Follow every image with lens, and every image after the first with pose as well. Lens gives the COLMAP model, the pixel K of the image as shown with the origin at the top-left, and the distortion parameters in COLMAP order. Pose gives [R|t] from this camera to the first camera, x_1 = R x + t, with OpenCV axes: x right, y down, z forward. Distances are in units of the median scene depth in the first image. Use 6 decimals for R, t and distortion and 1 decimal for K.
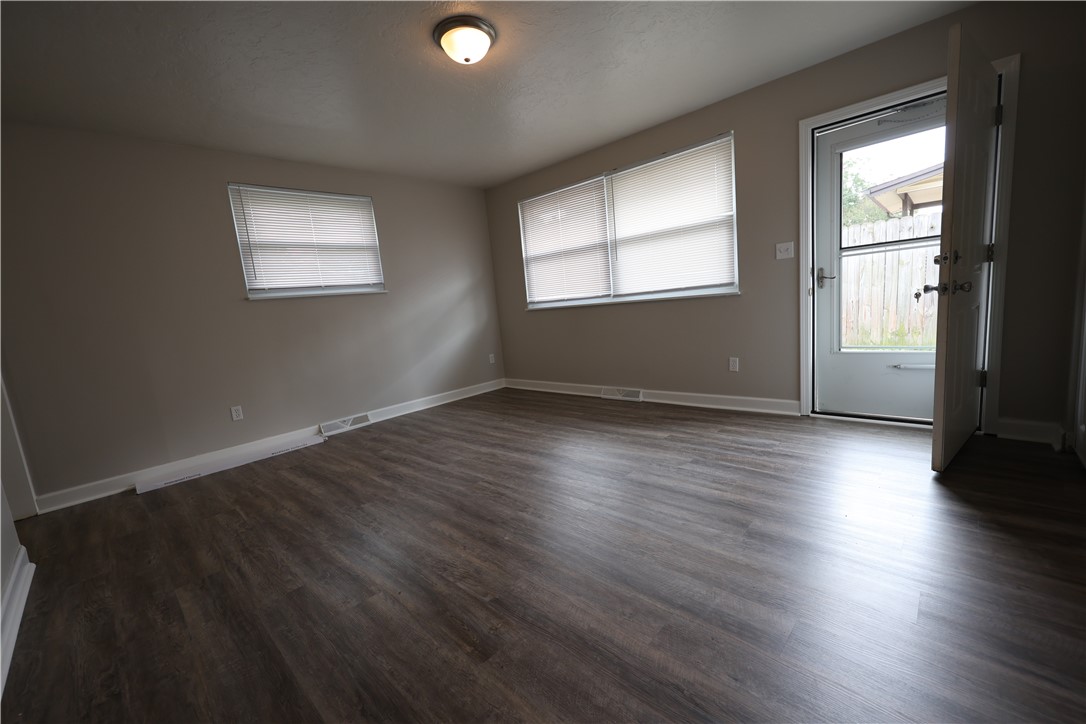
lens RADIAL K [[437.5, 0, 543.0], [0, 437.5, 362.0], [0, 0, 1]] dist [-0.010881, -0.000127]
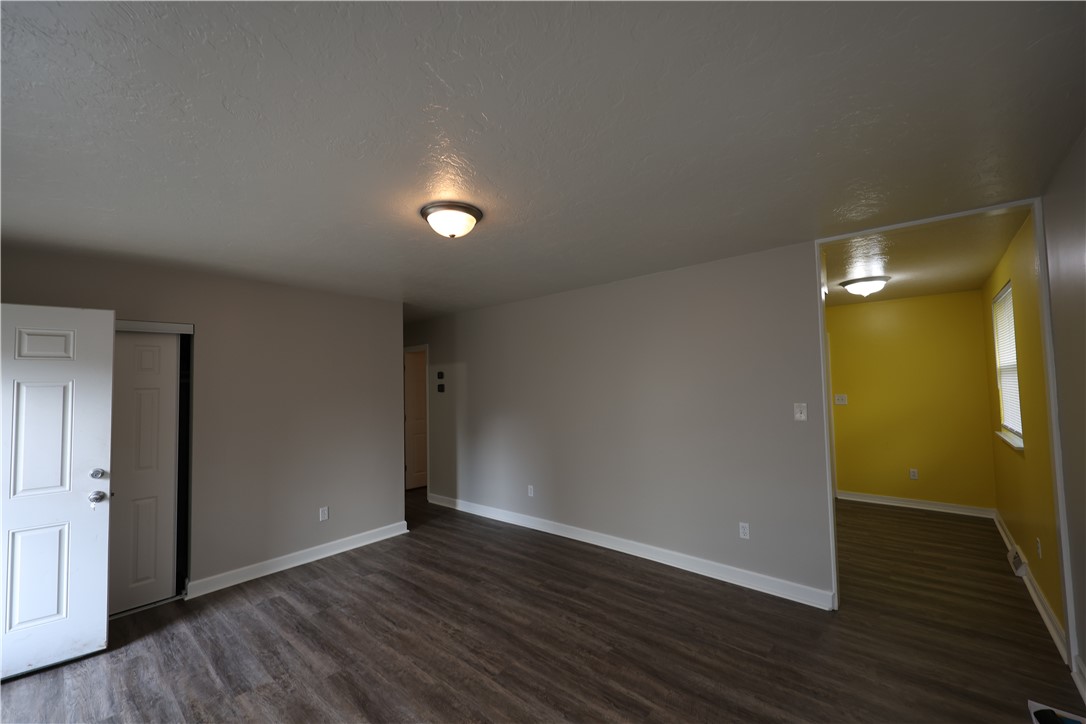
lens RADIAL K [[434.8, 0, 540.7], [0, 434.8, 364.4], [0, 0, 1]] dist [0.001039, -0.000264]
pose [[-0.992151, 0.117144, -0.043739, -0.266357], [0.112725, 0.989301, 0.092607, -0.415850], [0.054120, 0.086950, -0.994742, 1.832737]]
